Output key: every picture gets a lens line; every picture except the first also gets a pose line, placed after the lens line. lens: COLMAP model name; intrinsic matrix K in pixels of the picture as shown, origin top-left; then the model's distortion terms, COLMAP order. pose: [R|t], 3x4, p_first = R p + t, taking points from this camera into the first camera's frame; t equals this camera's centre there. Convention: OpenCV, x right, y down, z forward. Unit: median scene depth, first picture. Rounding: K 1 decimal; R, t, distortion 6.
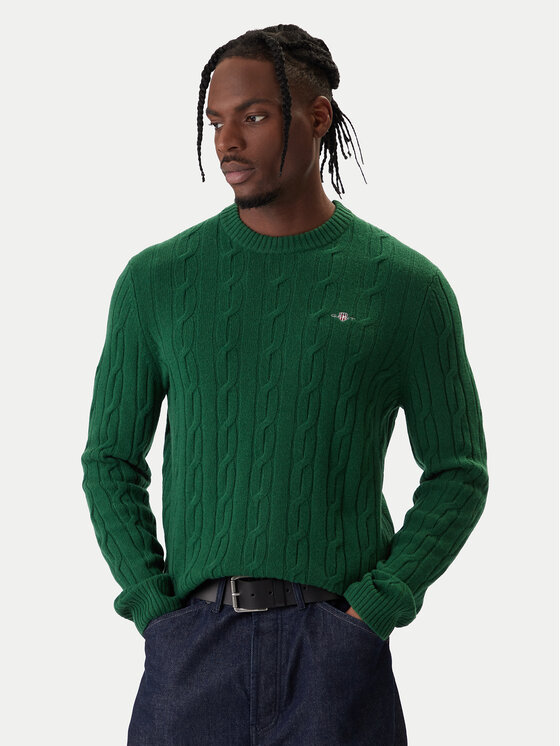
lens RADIAL K [[2192.8, 0, 280.0], [0, 2192.8, 373.0], [0, 0, 1]] dist [-1.157605, 0.474222]
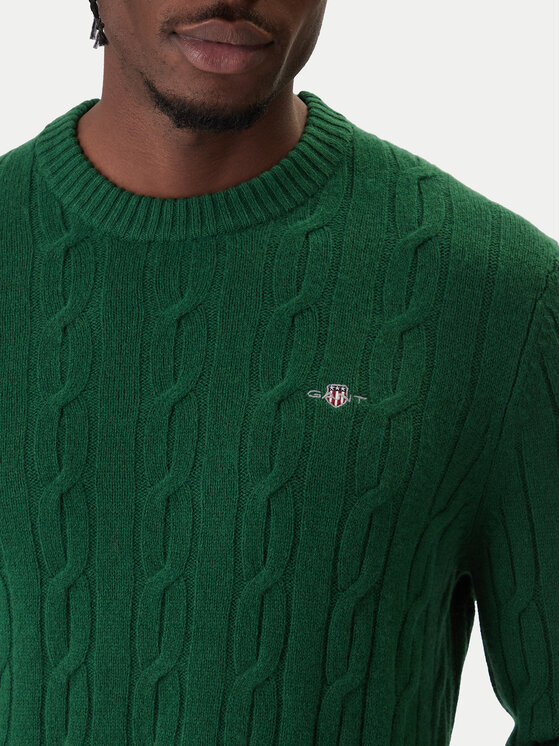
lens RADIAL K [[2044.7, 0, 280.0], [0, 2044.7, 373.0], [0, 0, 1]] dist [0.299140, 0.243457]
pose [[0.999370, -0.033543, 0.011602, 0.013538], [0.031580, 0.989550, 0.140688, -0.085402], [-0.016200, -0.140233, 0.989986, 0.616056]]
